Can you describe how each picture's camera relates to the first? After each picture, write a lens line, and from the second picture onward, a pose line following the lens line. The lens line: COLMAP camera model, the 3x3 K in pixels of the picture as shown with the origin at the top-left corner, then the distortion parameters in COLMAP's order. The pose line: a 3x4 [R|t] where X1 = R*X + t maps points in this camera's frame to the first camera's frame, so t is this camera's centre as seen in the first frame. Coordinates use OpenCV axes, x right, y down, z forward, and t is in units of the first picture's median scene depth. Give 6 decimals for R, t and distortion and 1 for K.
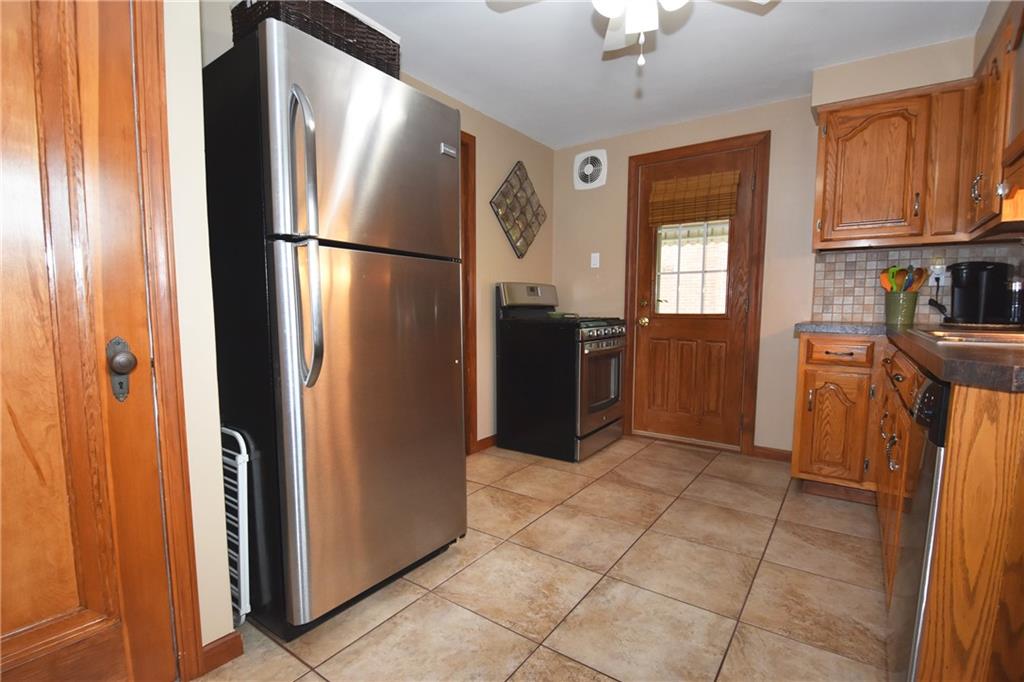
lens RADIAL K [[485.1, 0, 510.6], [0, 485.1, 339.9], [0, 0, 1]] dist [-0.013849, -0.002908]
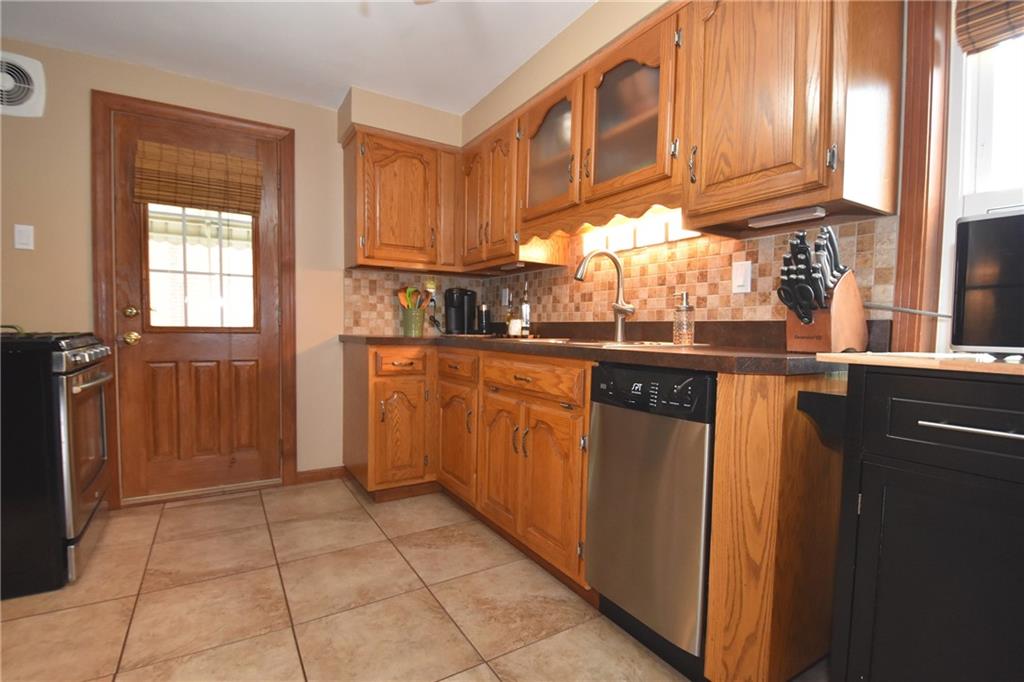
lens RADIAL K [[469.2, 0, 510.2], [0, 469.2, 349.6], [0, 0, 1]] dist [-0.002182, -0.008193]
pose [[0.392455, -0.038364, 0.918971, -0.171778], [0.049844, 0.998549, 0.020400, -0.011853], [-0.918420, 0.037799, 0.393797, 0.339347]]
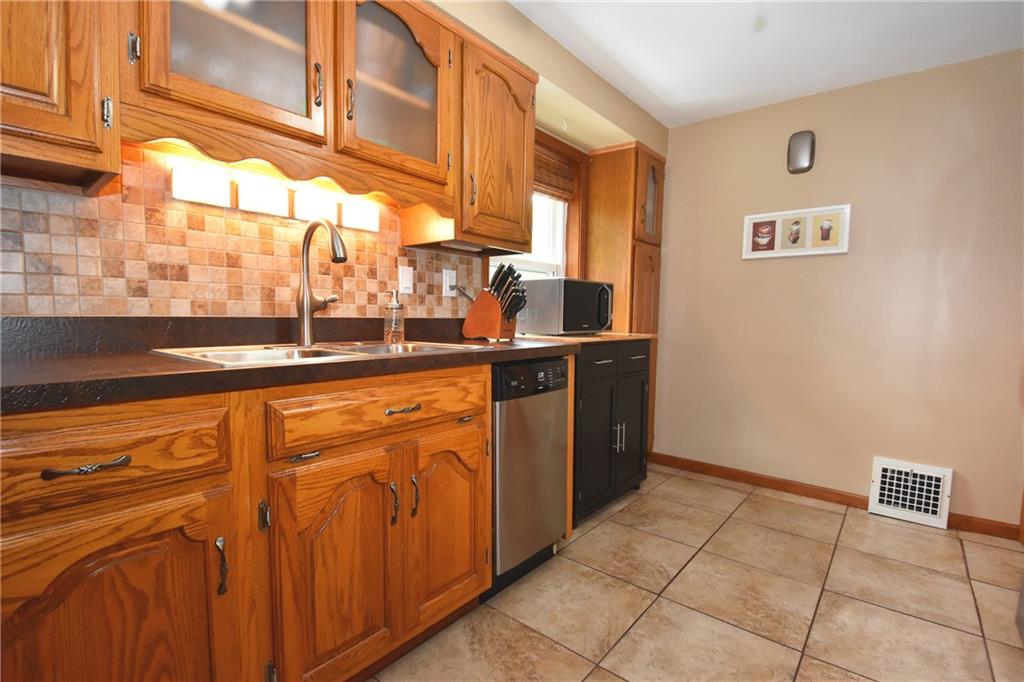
lens RADIAL K [[469.2, 0, 506.4], [0, 469.2, 351.1], [0, 0, 1]] dist [-0.002182, -0.008193]
pose [[-0.996081, -0.018650, 0.086458, 0.335278], [-0.006242, 0.989902, 0.141619, -0.078392], [-0.088226, 0.140524, -0.986138, 1.048117]]
